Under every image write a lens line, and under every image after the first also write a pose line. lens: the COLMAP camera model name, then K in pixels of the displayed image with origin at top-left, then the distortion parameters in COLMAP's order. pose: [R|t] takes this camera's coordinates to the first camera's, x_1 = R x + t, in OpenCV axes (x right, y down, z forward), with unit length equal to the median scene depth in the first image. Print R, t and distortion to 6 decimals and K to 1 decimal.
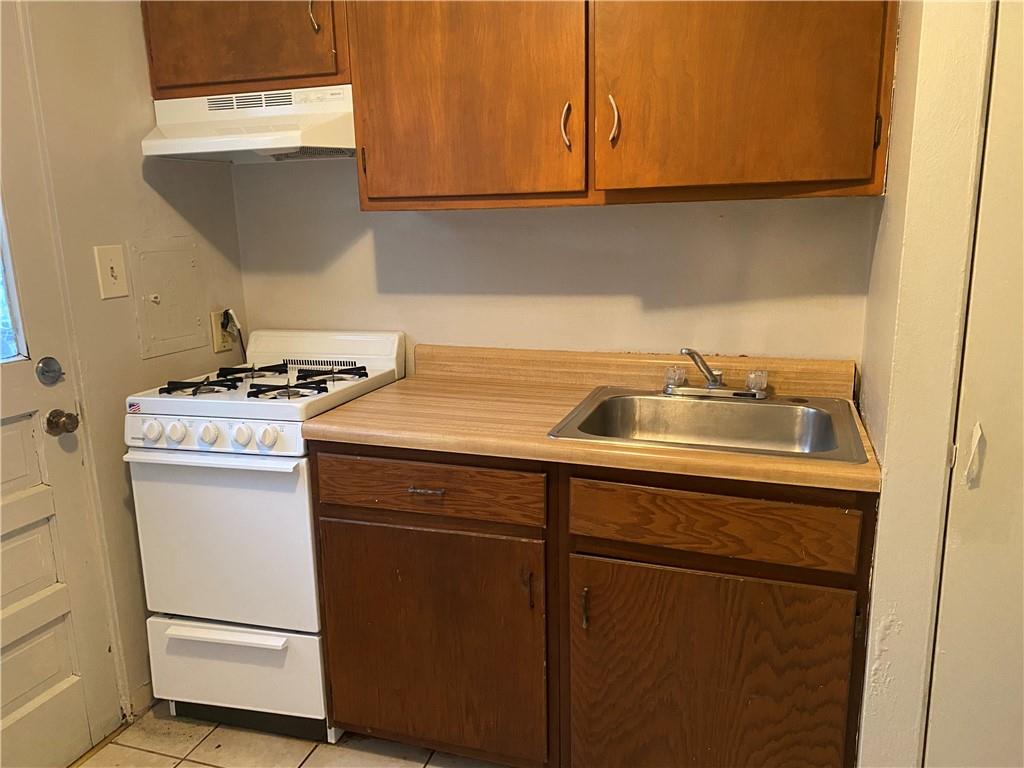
lens RADIAL K [[773.0, 0, 509.4], [0, 773.0, 392.7], [0, 0, 1]] dist [0.035719, -0.030207]
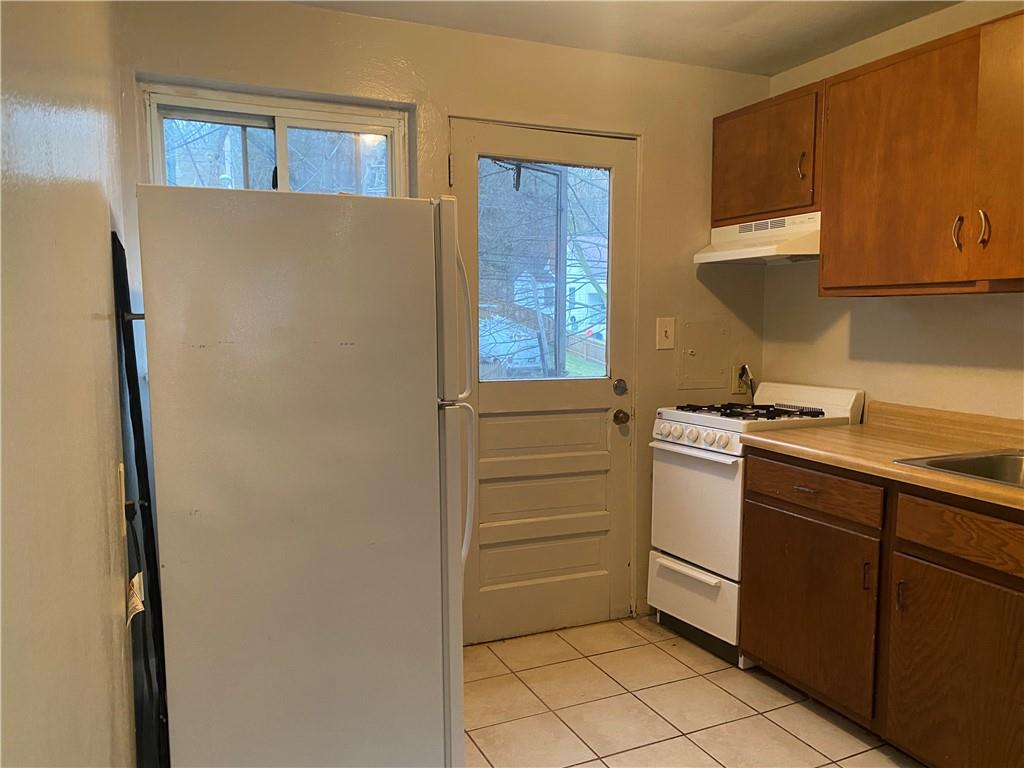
lens RADIAL K [[773.0, 0, 511.5], [0, 773.0, 391.4], [0, 0, 1]] dist [0.035719, -0.030207]
pose [[0.683393, 0.091318, -0.724317, 0.493207], [-0.172378, 0.984276, -0.038547, 0.089686], [0.709408, 0.151199, 0.688389, -0.359760]]
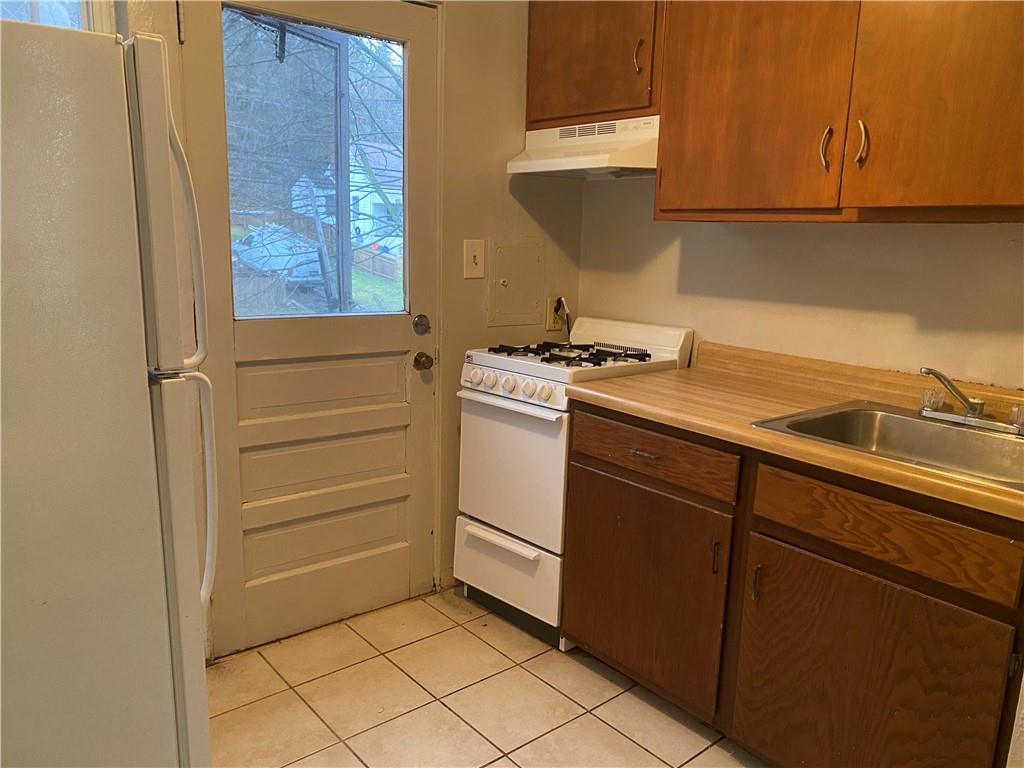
lens RADIAL K [[773.0, 0, 504.4], [0, 773.0, 392.0], [0, 0, 1]] dist [0.035719, -0.030207]
pose [[0.848670, 0.150857, -0.506954, 0.272569], [-0.159149, 0.986879, 0.027246, 0.031601], [0.504412, 0.057559, 0.861542, -0.132709]]
